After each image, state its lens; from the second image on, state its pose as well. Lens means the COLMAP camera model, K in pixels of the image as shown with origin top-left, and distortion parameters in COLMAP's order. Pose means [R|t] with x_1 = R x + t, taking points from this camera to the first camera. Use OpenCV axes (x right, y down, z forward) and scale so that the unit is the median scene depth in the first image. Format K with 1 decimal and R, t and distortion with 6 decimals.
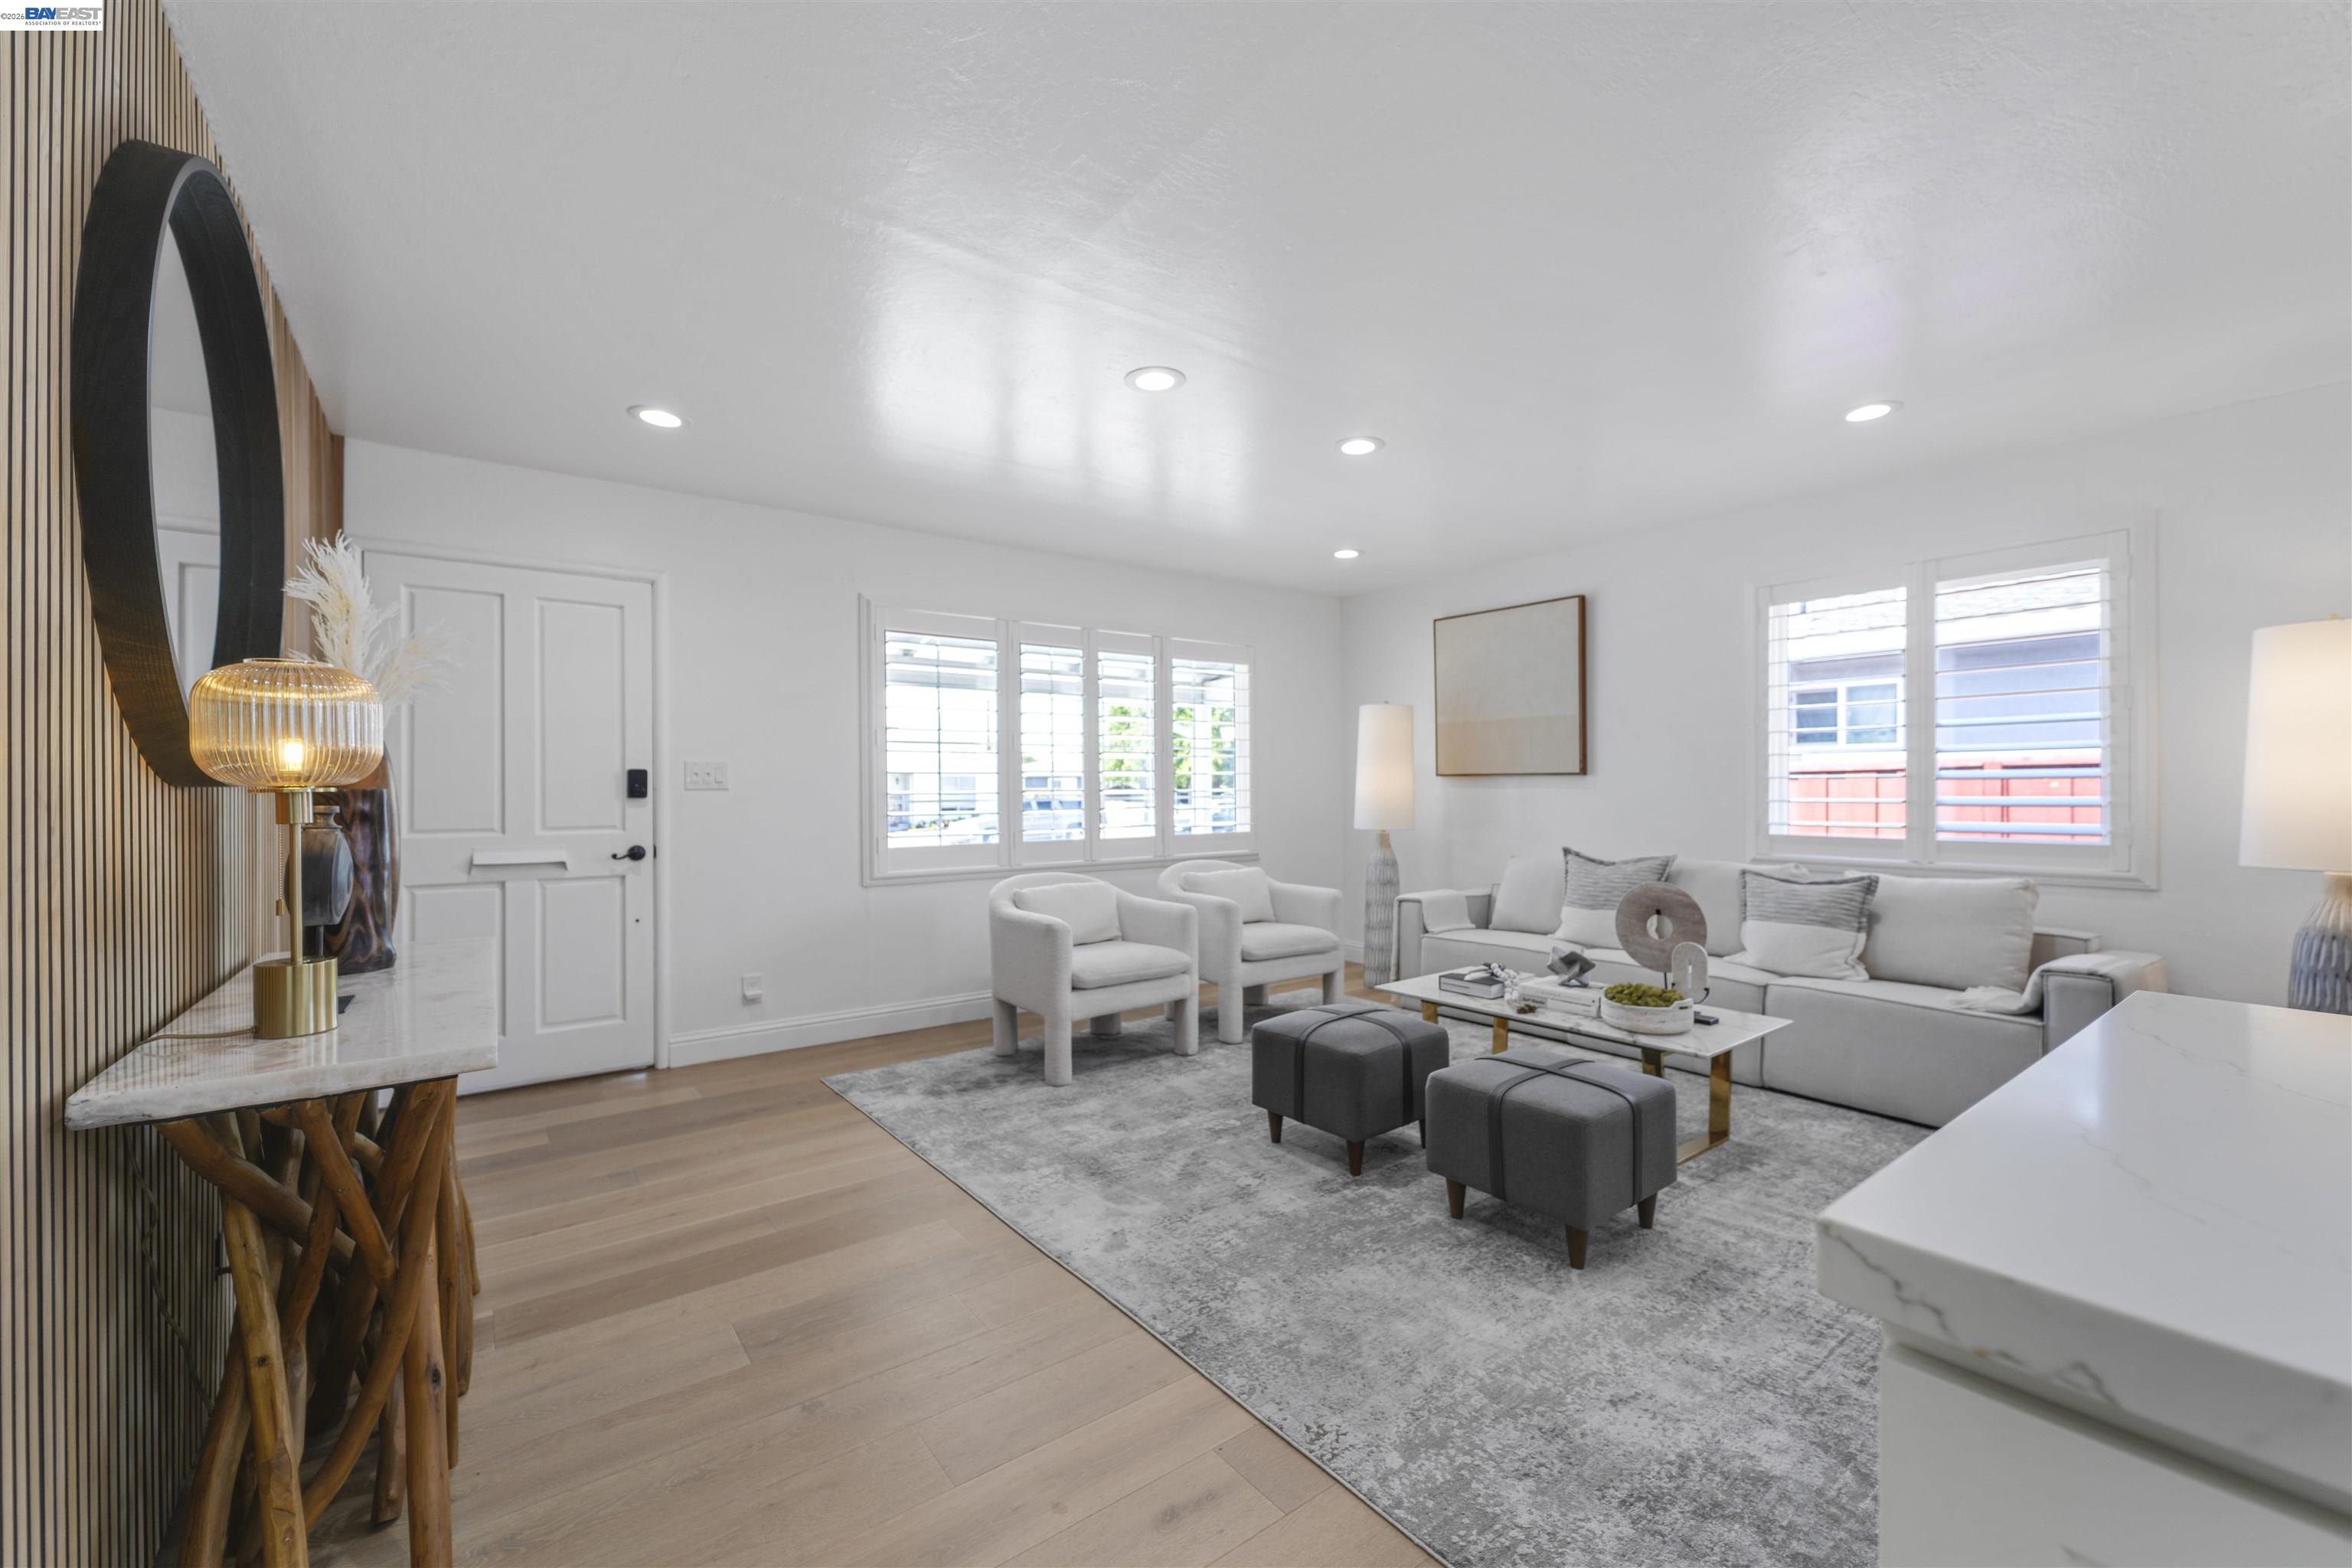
lens RADIAL K [[949.5, 0, 1164.4], [0, 949.5, 789.9], [0, 0, 1]] dist [0.002152, 0.000333]
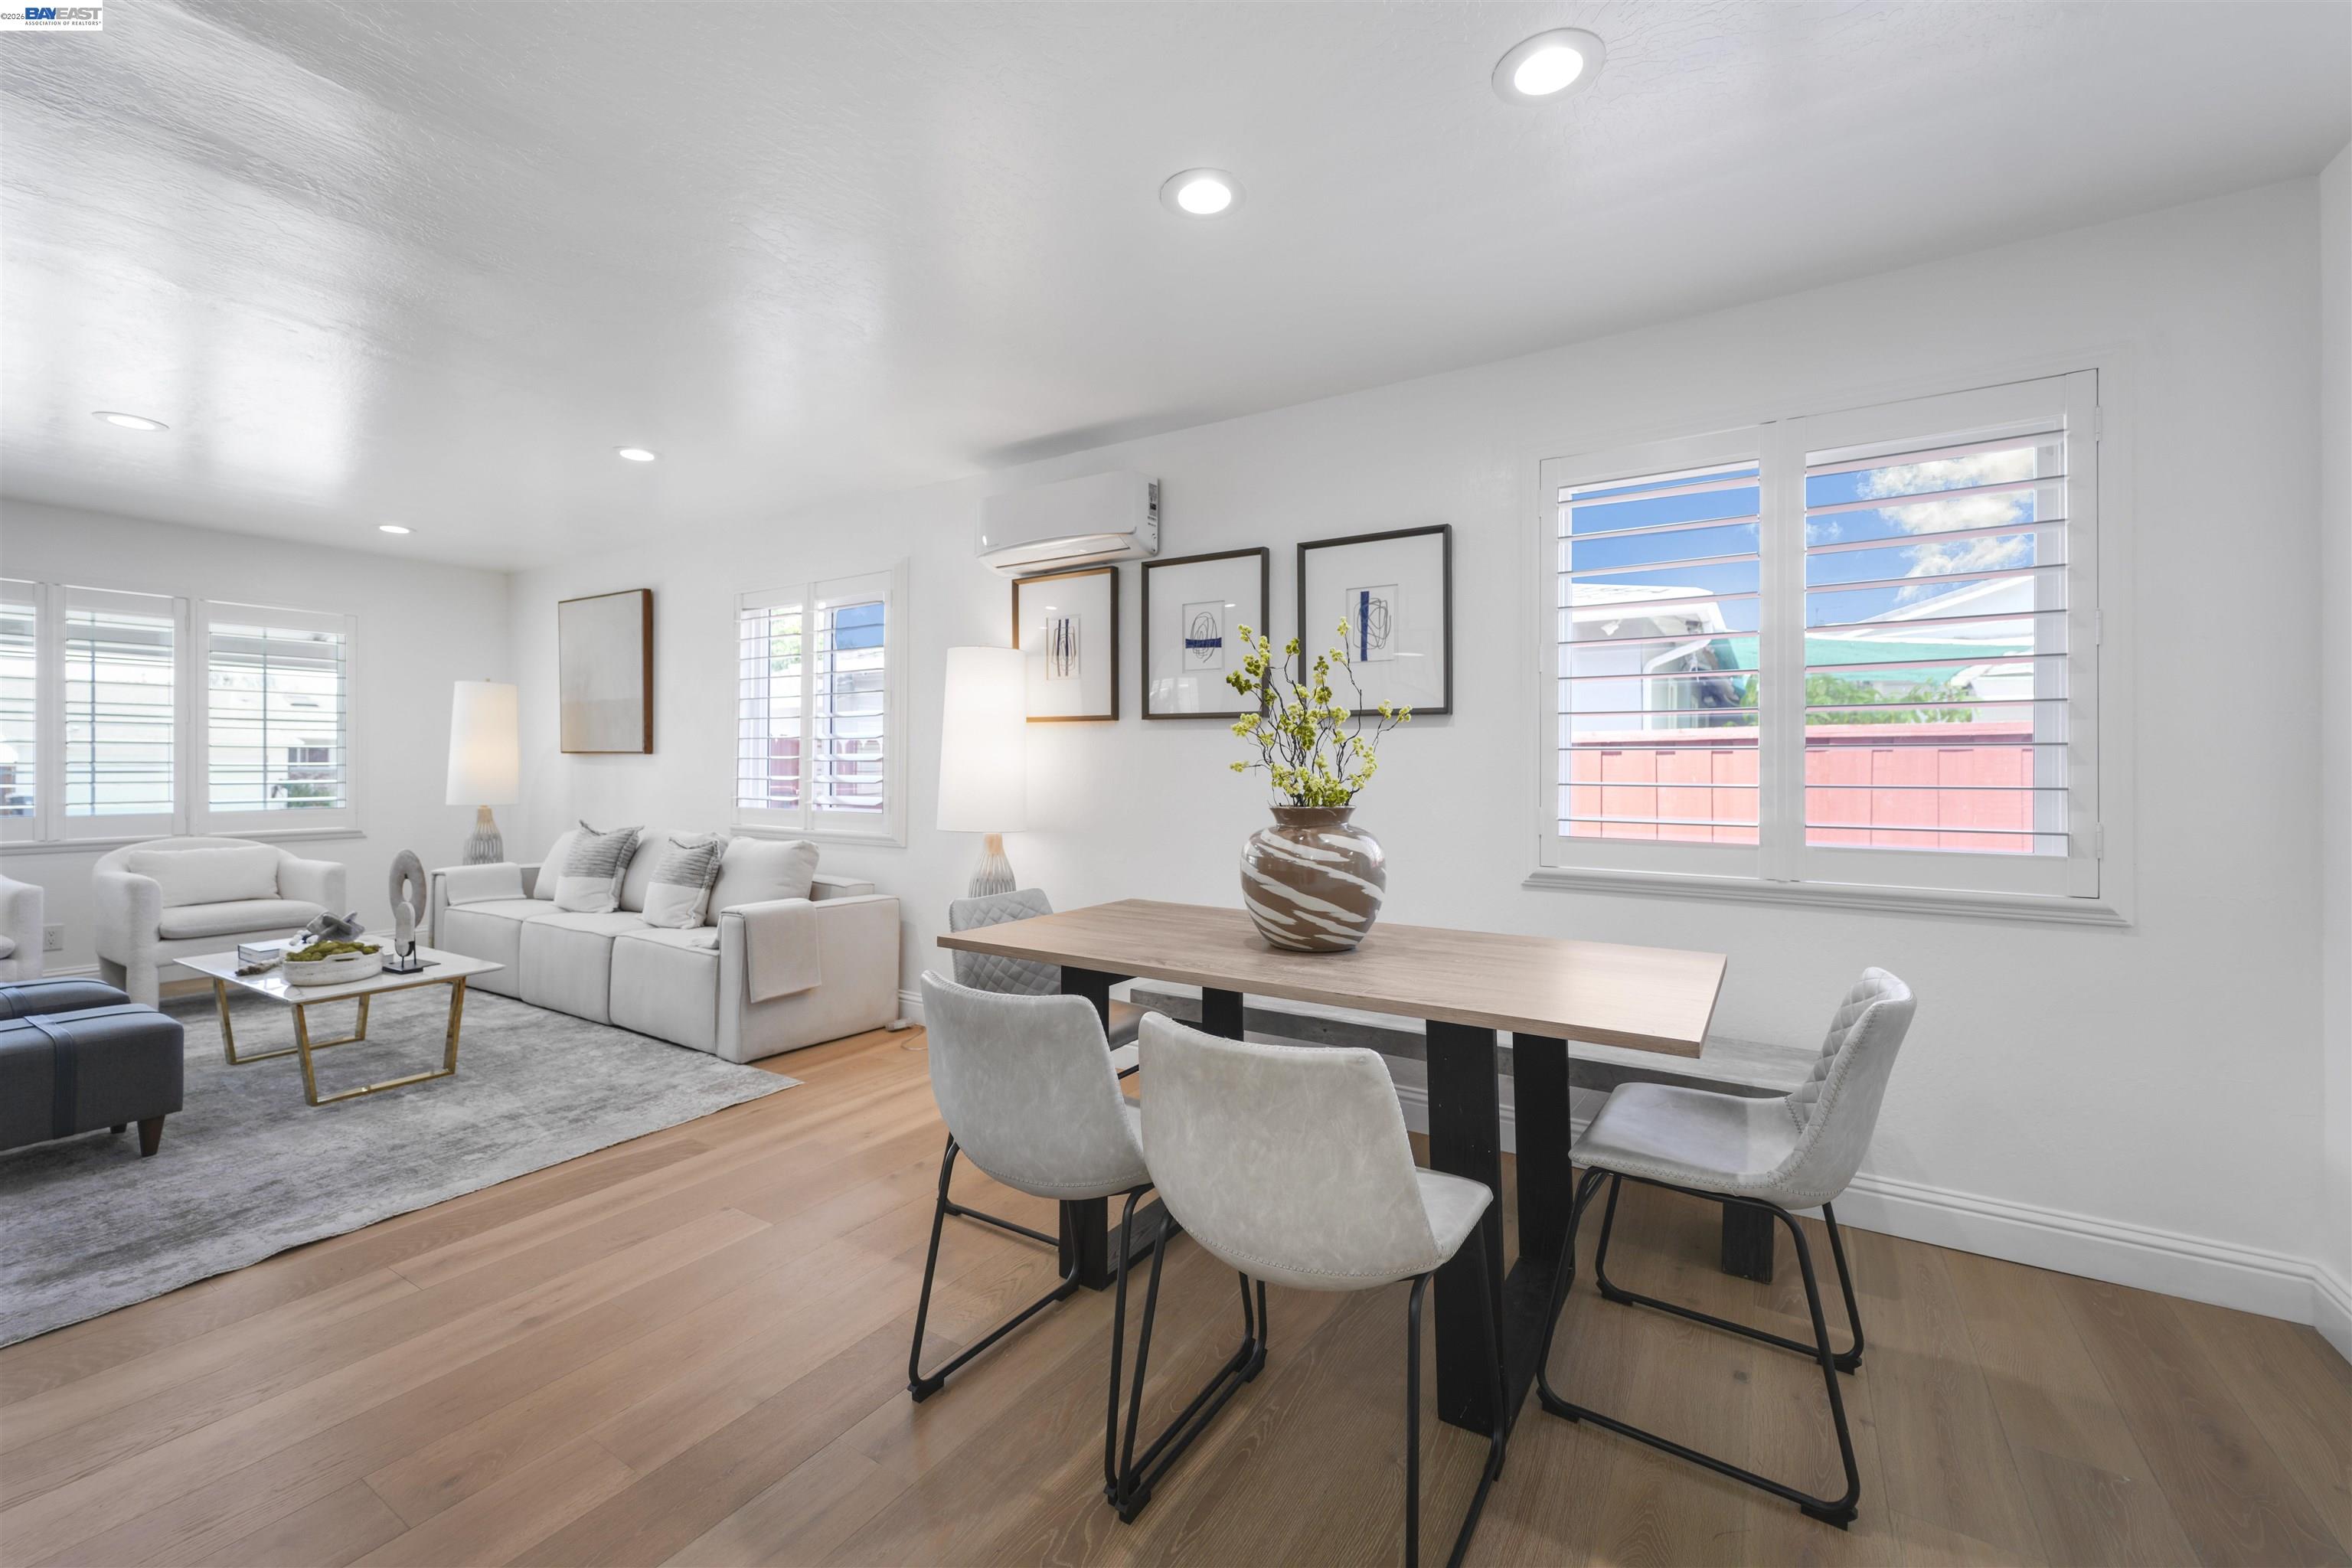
lens RADIAL K [[949.5, 0, 1182.3], [0, 949.5, 763.2], [0, 0, 1]] dist [0.002152, 0.000333]
pose [[0.933020, 0.010172, 0.359680, 0.742809], [-0.009381, 0.999948, -0.003943, -0.007894], [-0.359702, 0.000305, 0.933067, -0.288791]]
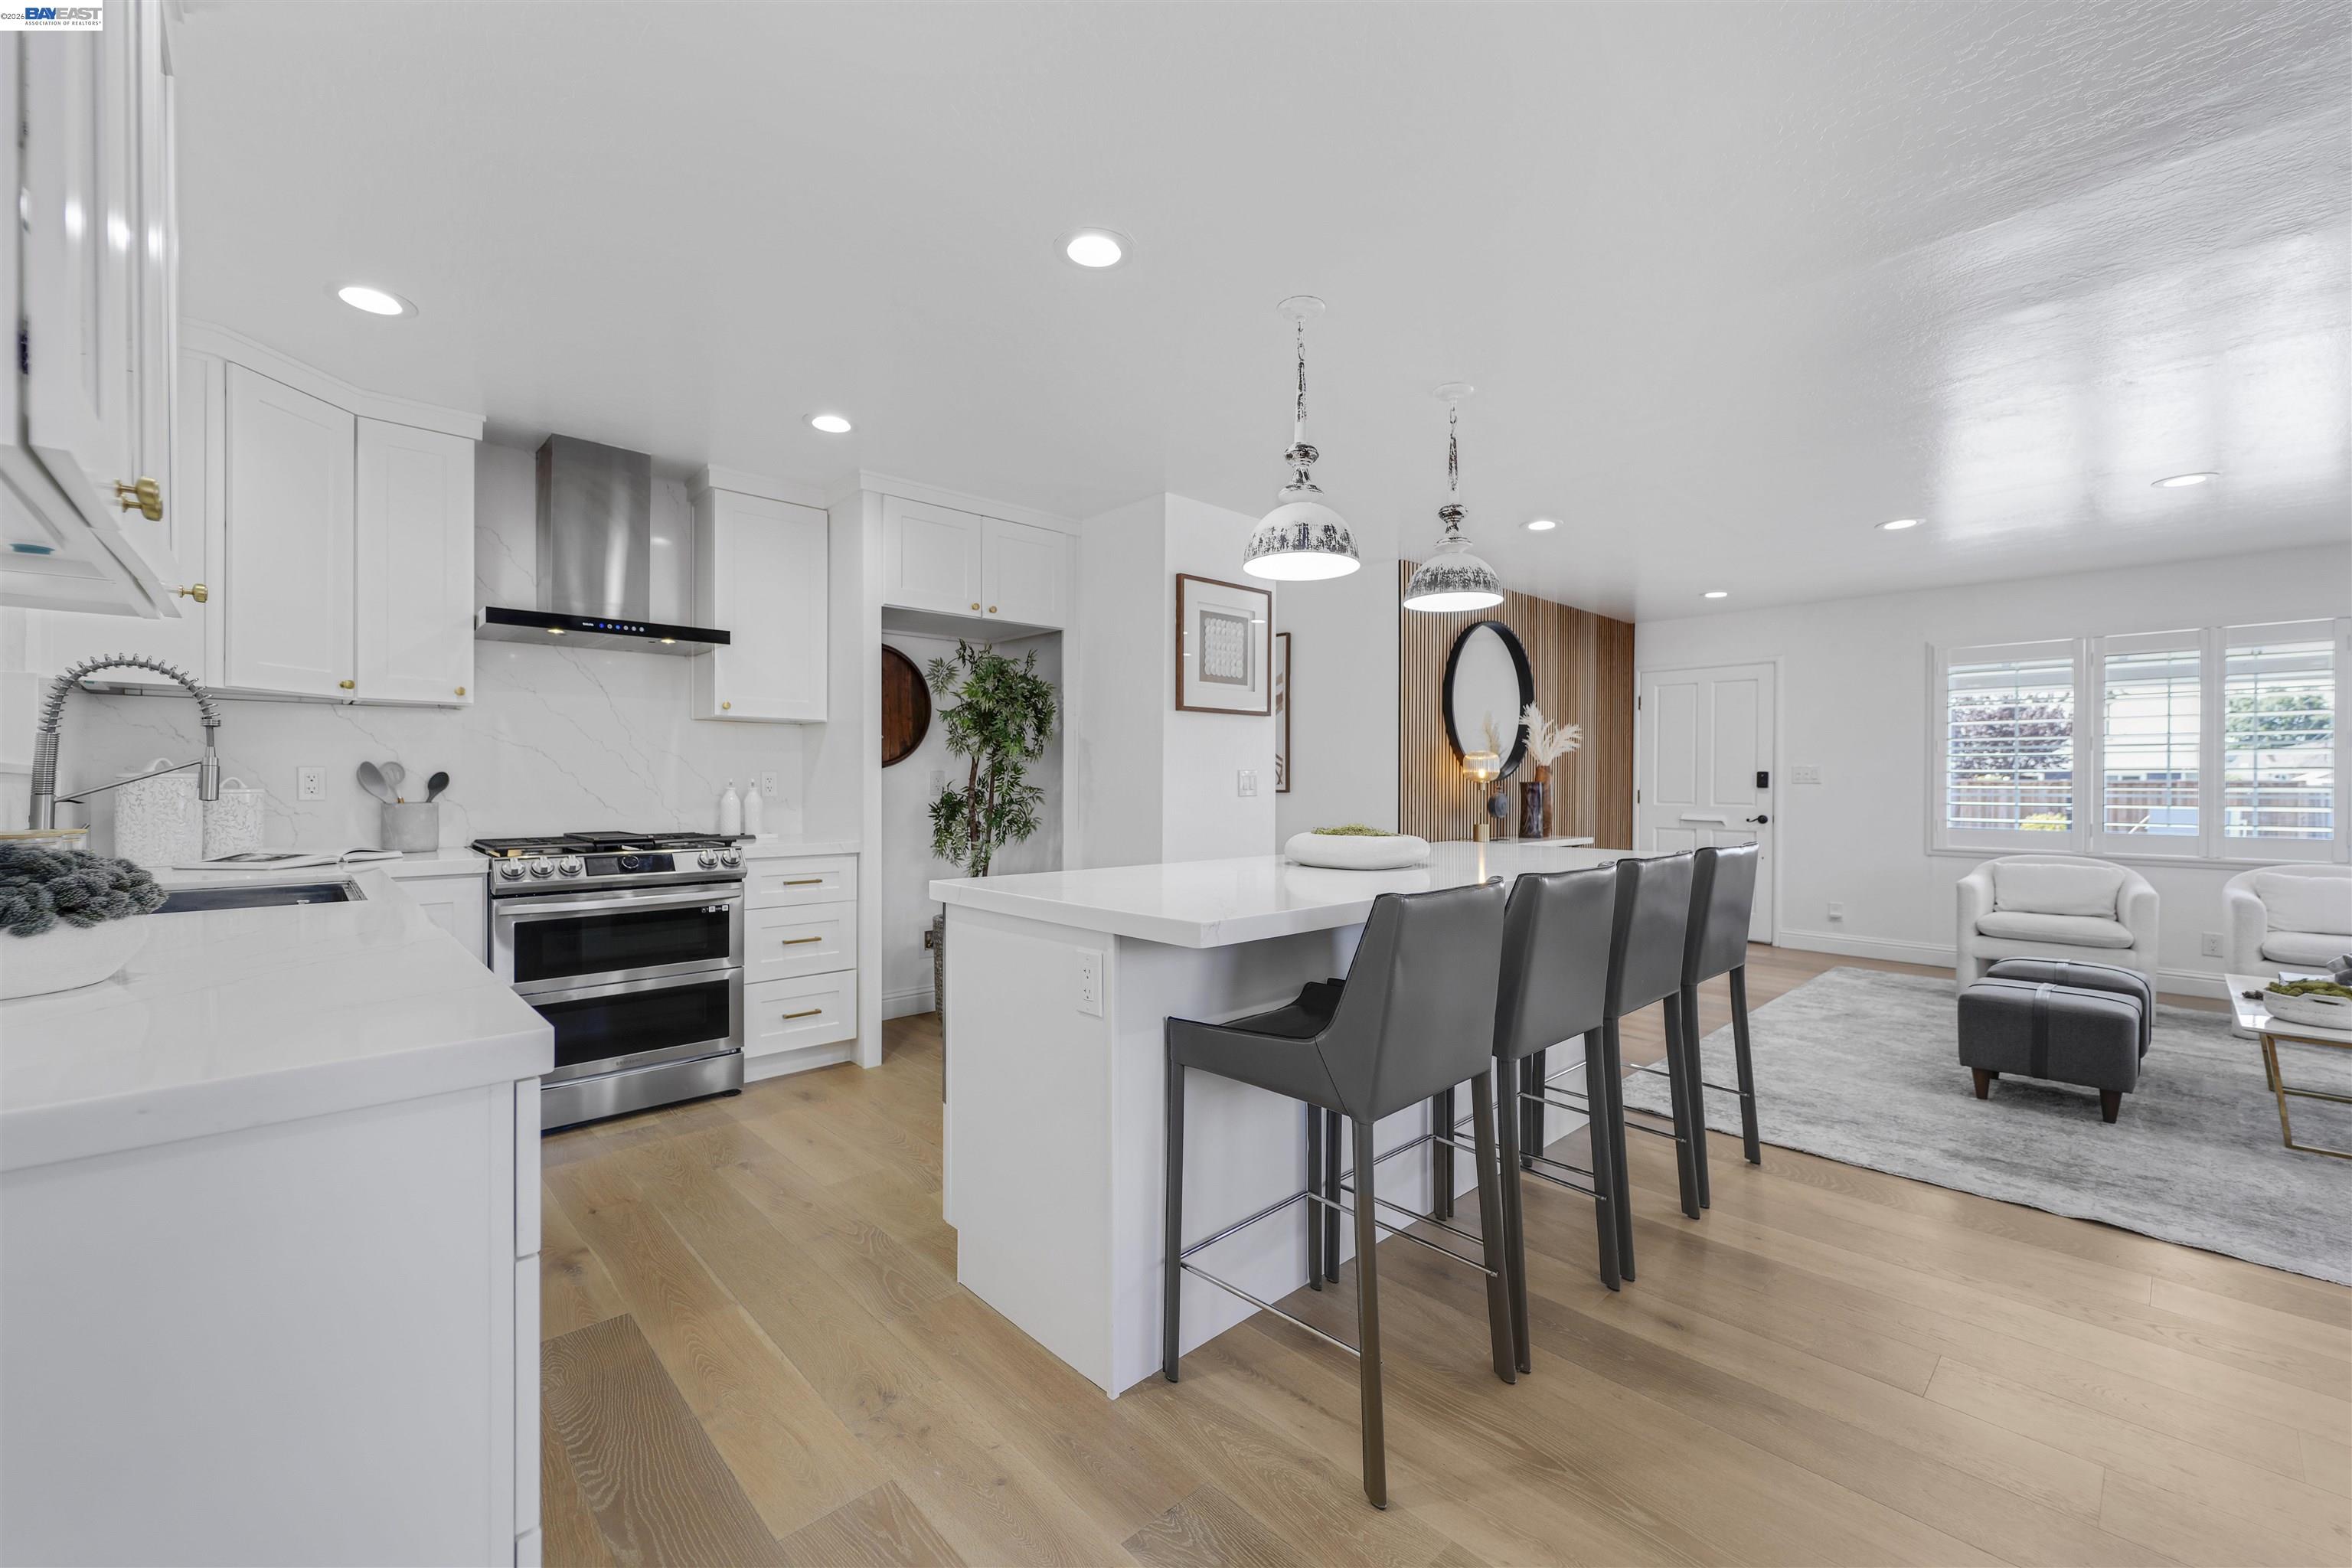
lens RADIAL K [[949.5, 0, 1181.5], [0, 949.5, 783.0], [0, 0, 1]] dist [0.002152, 0.000333]
pose [[0.117707, 0.010894, -0.992989, 0.997361], [-0.007087, 0.999924, 0.010130, -0.009833], [0.993023, 0.005845, 0.117775, -0.253504]]
